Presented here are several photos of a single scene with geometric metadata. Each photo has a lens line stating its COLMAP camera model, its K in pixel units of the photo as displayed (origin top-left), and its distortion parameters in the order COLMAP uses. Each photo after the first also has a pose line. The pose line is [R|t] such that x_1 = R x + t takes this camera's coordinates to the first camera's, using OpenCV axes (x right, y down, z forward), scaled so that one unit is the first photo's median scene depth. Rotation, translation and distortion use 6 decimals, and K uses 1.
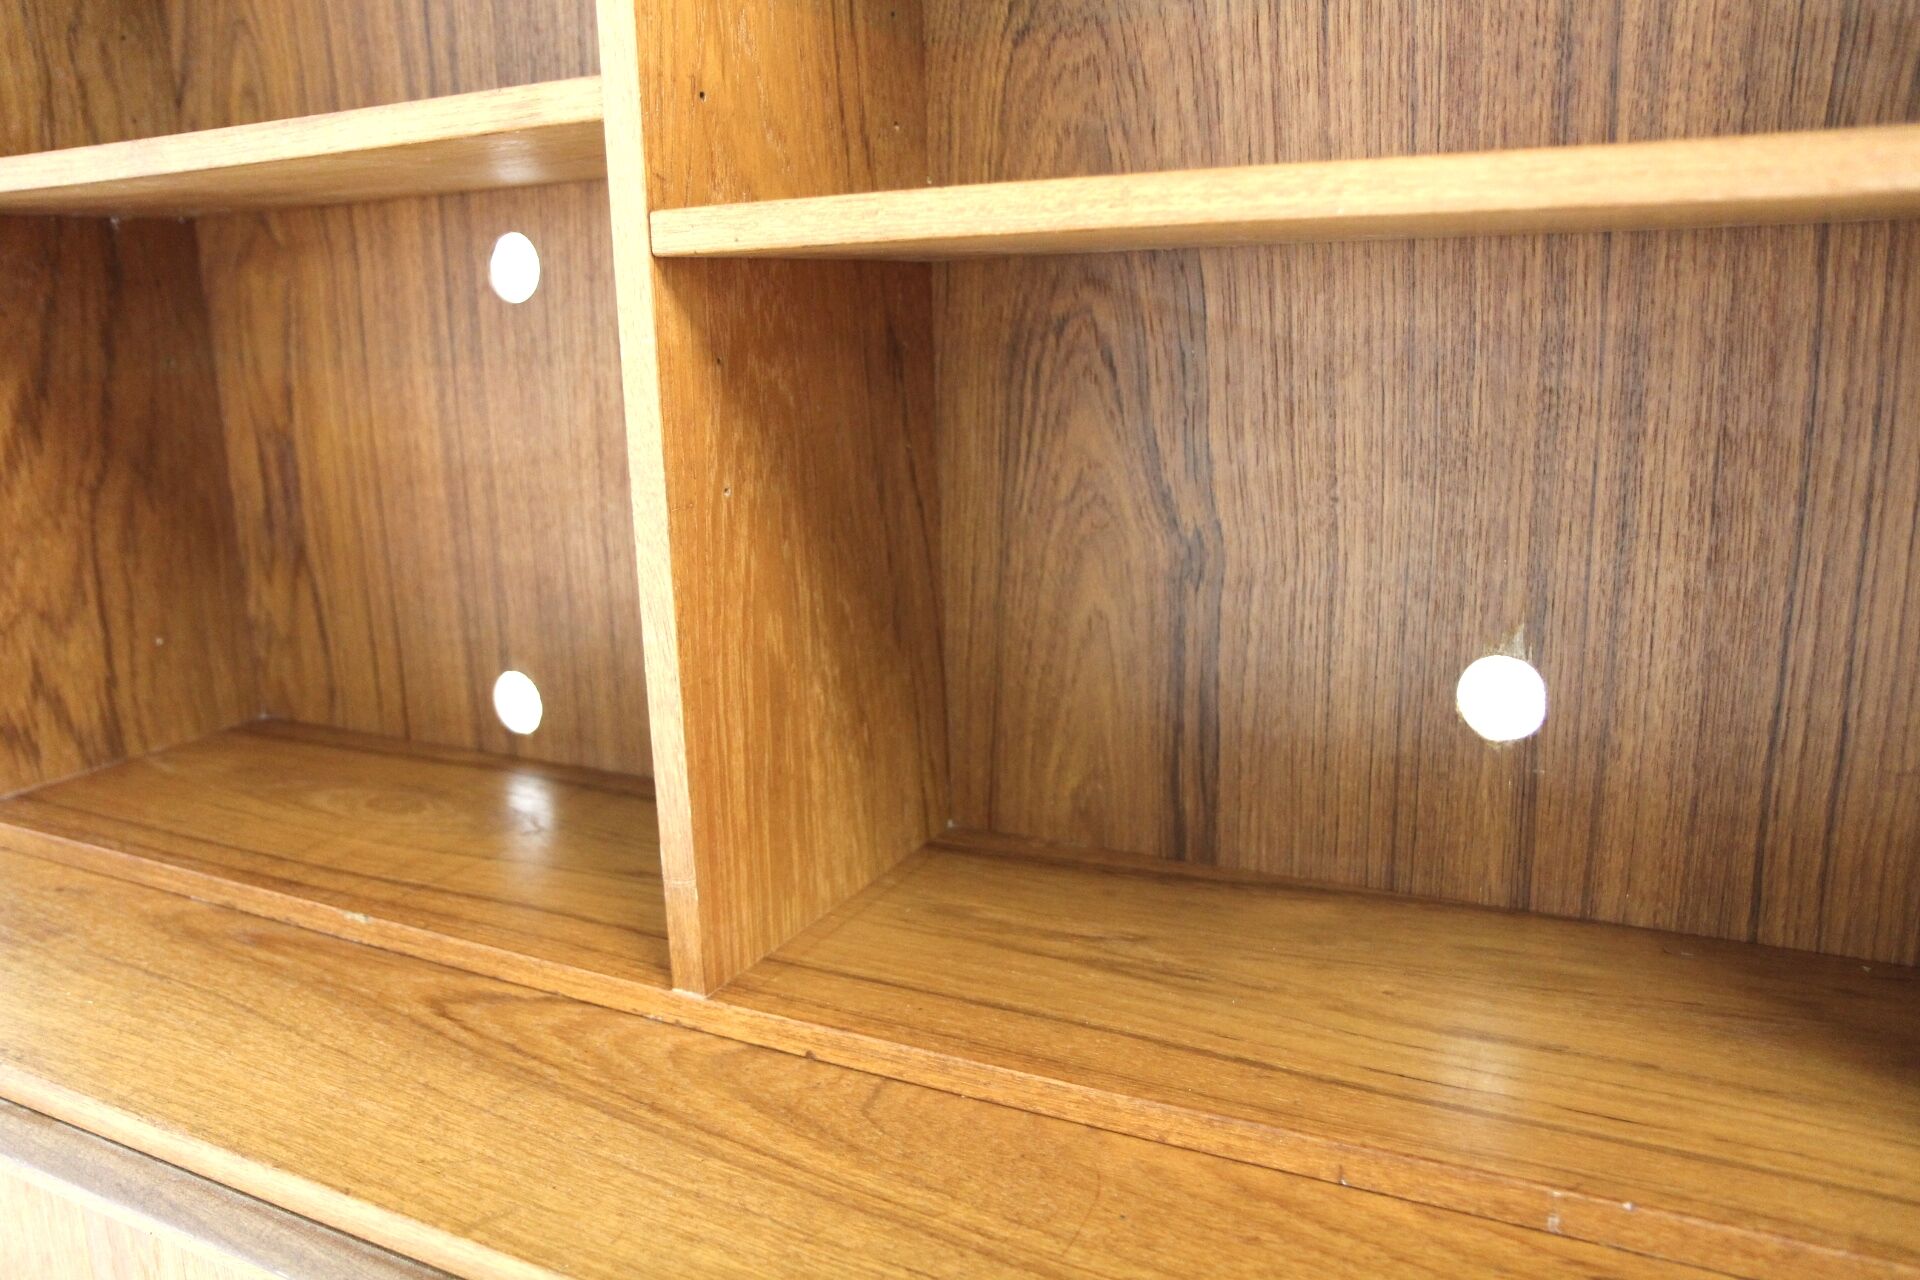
lens RADIAL K [[1500.8, 0, 951.5], [0, 1500.8, 635.4], [0, 0, 1]] dist [-0.088747, 0.069718]
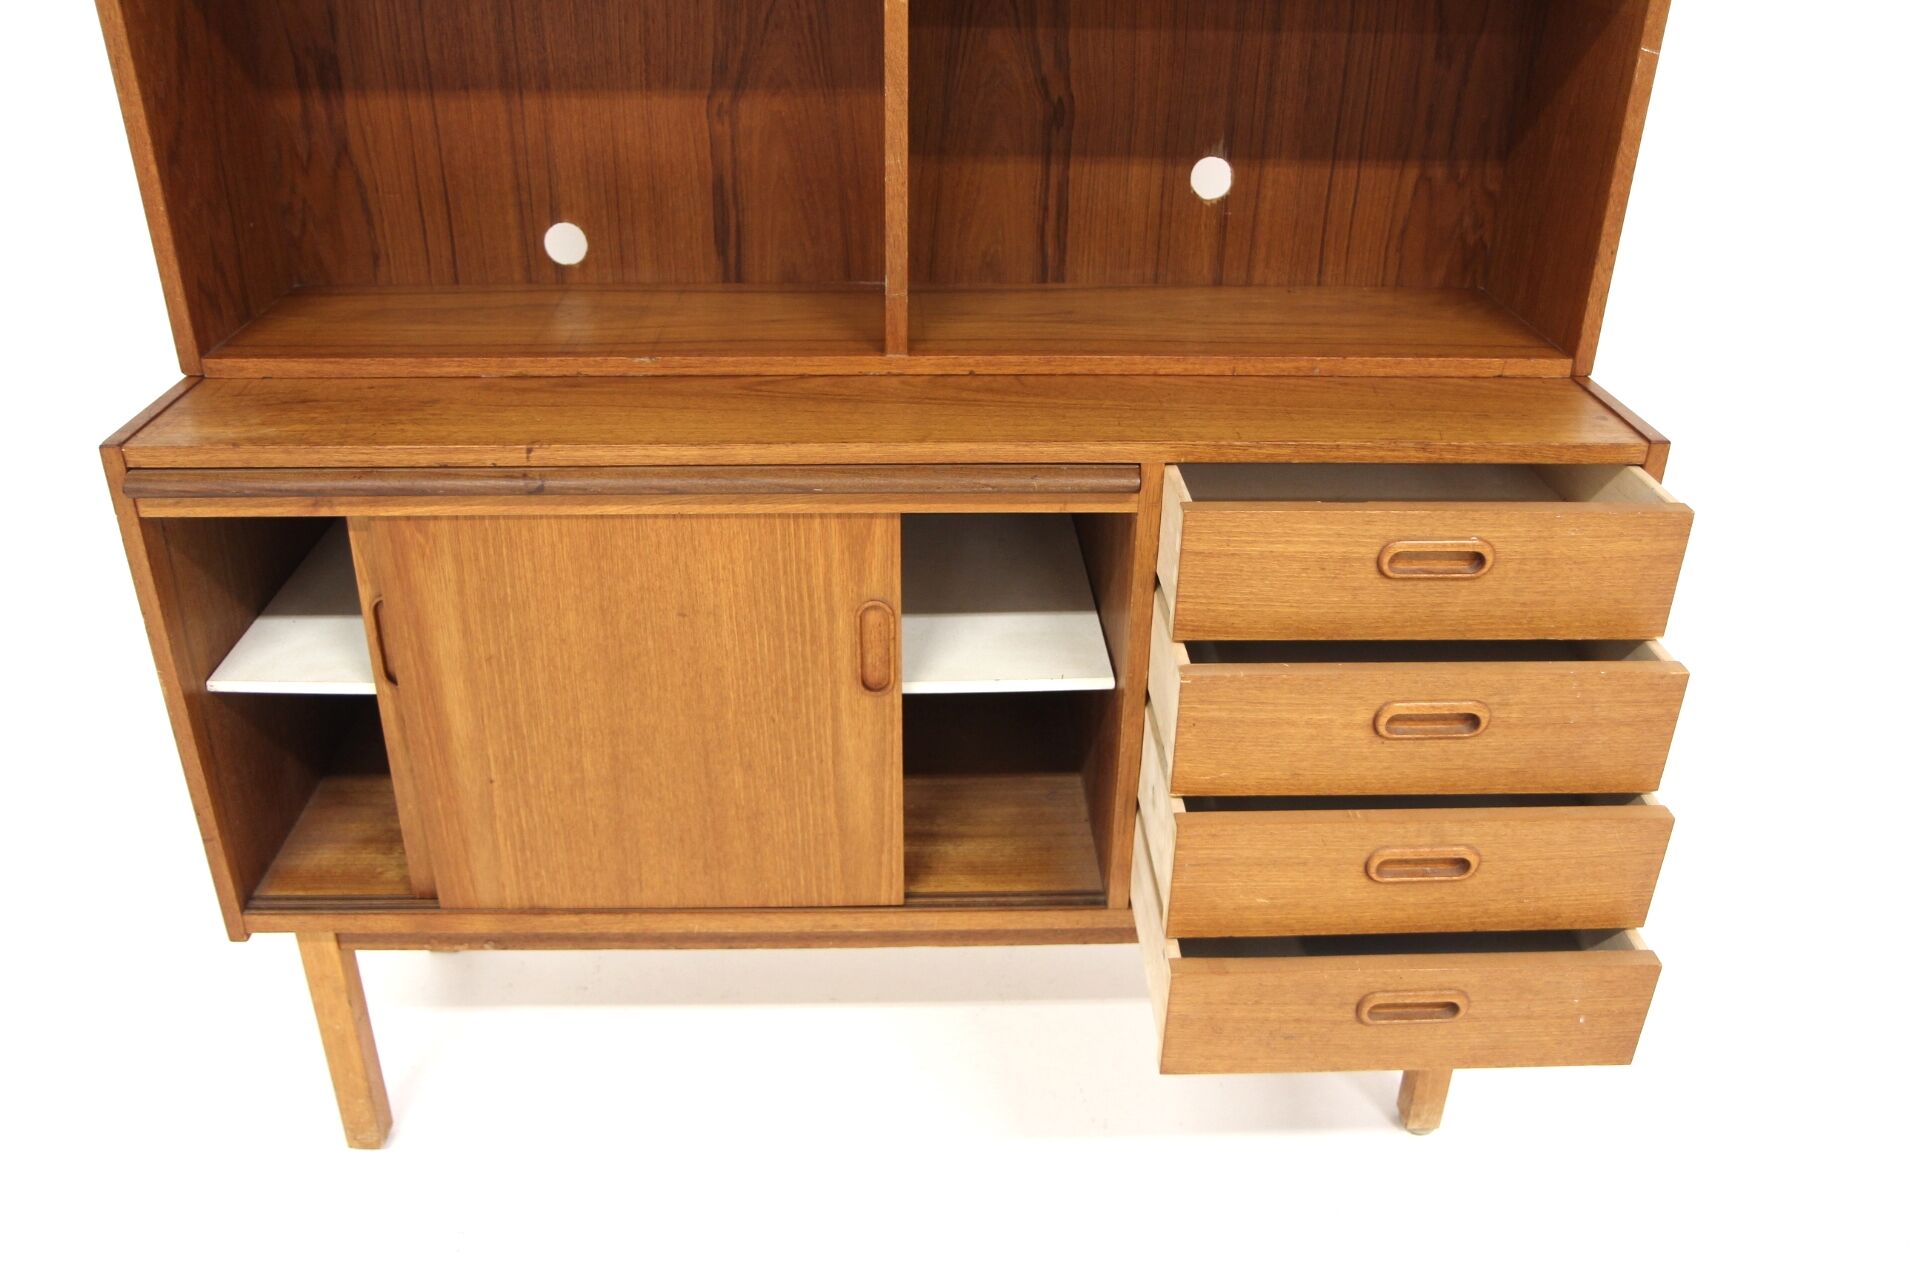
lens RADIAL K [[1500.8, 0, 956.0], [0, 1500.8, 641.5], [0, 0, 1]] dist [-0.088747, 0.069718]
pose [[0.862884, -0.197821, 0.465079, -1.010126], [0.072568, 0.959174, 0.273346, 0.069435], [-0.500166, -0.202116, 0.842011, -0.679535]]
